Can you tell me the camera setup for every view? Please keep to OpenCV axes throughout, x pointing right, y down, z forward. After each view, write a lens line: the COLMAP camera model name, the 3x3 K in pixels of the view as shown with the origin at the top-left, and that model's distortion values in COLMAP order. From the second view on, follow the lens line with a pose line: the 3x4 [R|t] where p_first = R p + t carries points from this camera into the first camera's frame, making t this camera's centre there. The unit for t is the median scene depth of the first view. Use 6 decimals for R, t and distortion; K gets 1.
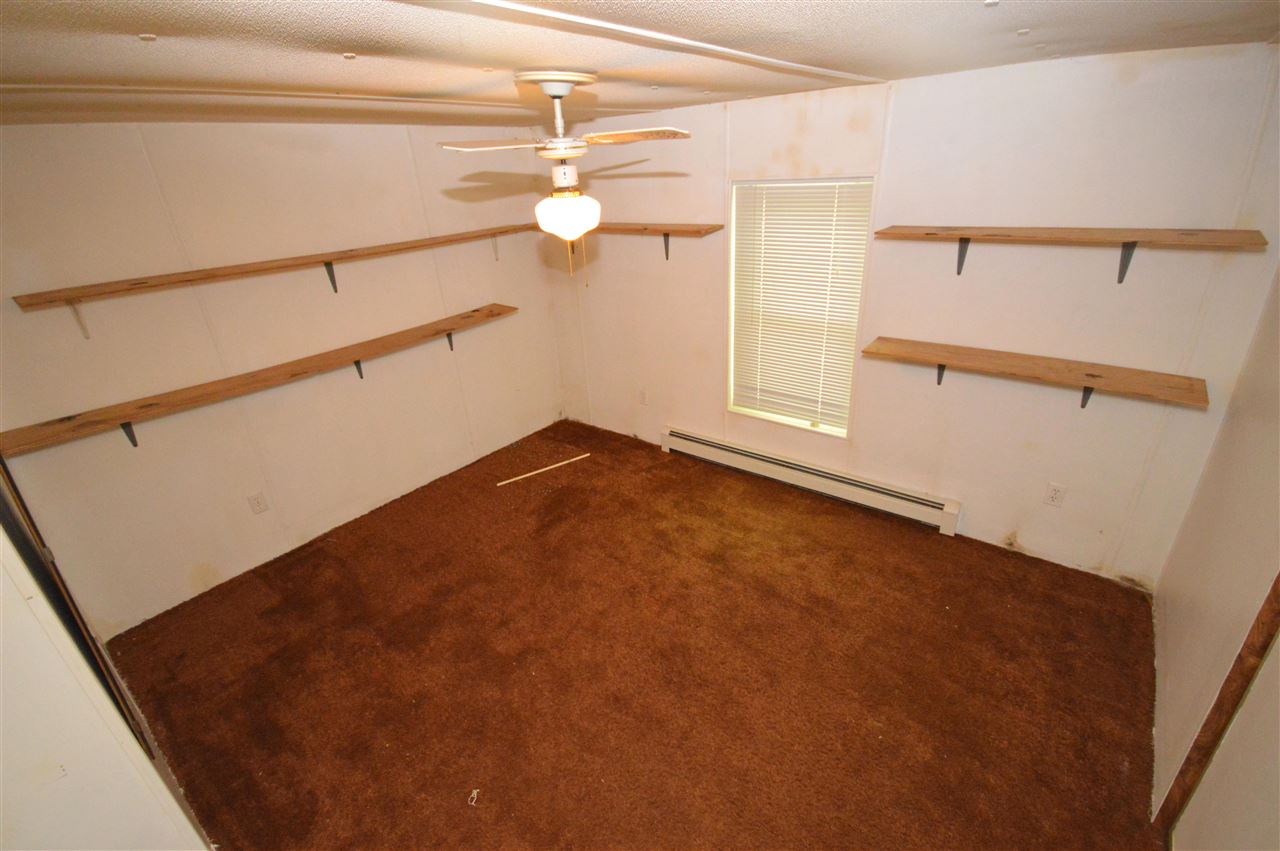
lens RADIAL K [[590.8, 0, 640.4], [0, 590.8, 426.6], [0, 0, 1]] dist [-0.003318, -0.000518]
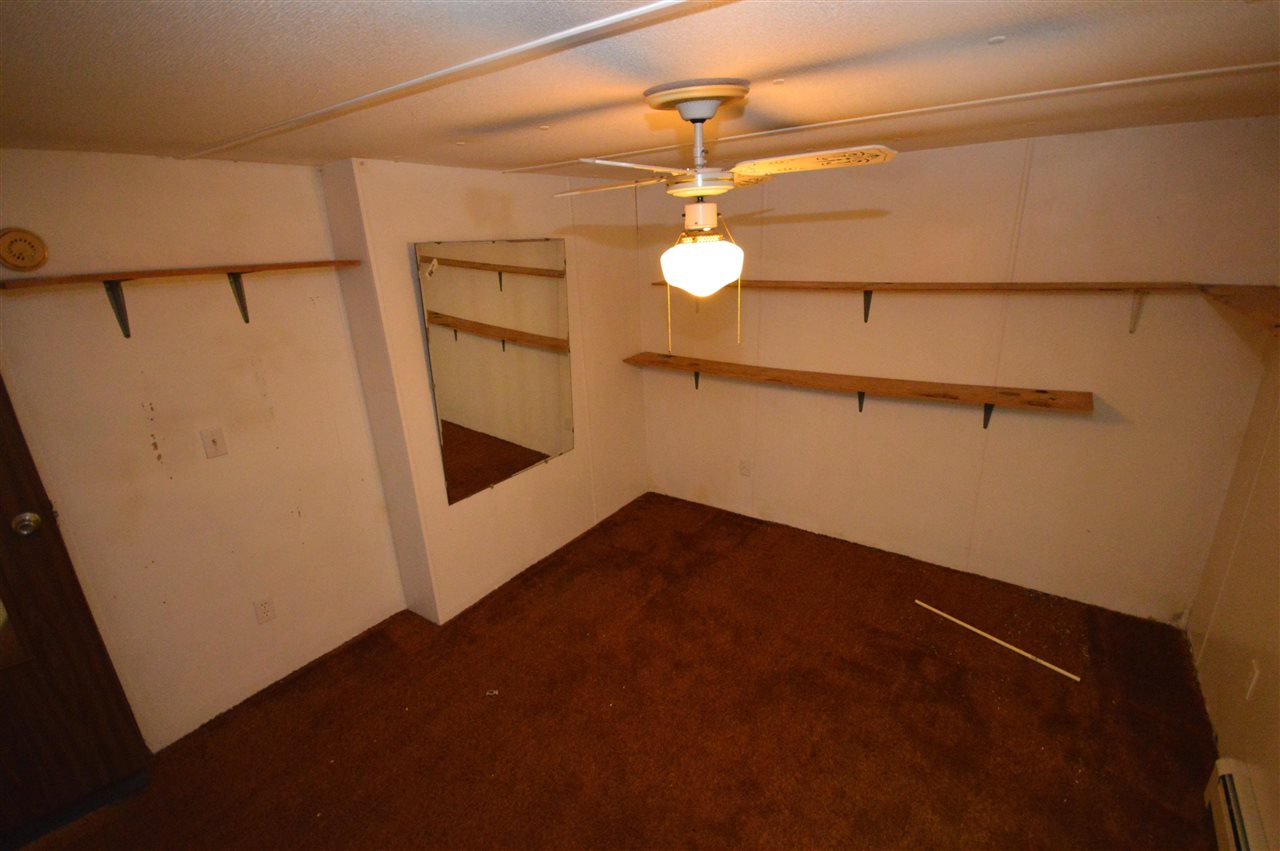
lens RADIAL K [[571.6, 0, 639.7], [0, 571.6, 418.2], [0, 0, 1]] dist [-0.015223, -0.000077]
pose [[0.028494, 0.344613, -0.938312, 0.509412], [-0.363178, 0.878114, 0.311476, -0.298524], [0.931284, 0.331899, 0.150177, 0.676873]]
